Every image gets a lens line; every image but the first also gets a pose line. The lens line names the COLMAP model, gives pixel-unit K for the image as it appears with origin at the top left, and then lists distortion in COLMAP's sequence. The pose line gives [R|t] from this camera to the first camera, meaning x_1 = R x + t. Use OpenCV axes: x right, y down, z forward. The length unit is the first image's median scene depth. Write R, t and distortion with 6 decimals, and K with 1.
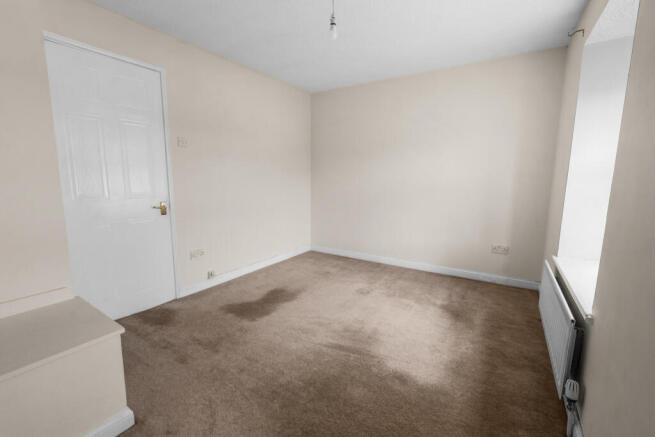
lens RADIAL K [[294.1, 0, 327.5], [0, 294.1, 218.5], [0, 0, 1]] dist [-0.000921, -0.000088]
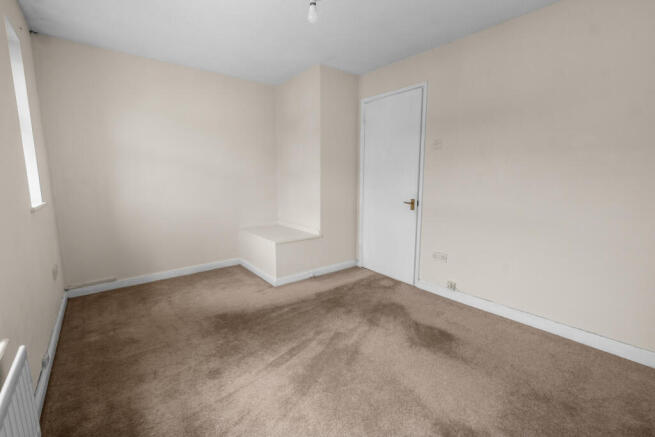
lens RADIAL K [[294.1, 0, 327.5], [0, 294.1, 218.5], [0, 0, 1]] dist [-0.000921, -0.000088]
pose [[-0.344637, 0.120296, -0.930996, 0.643508], [-0.137217, 0.974647, 0.176732, -0.136932], [0.928653, 0.188656, -0.319392, 1.048121]]
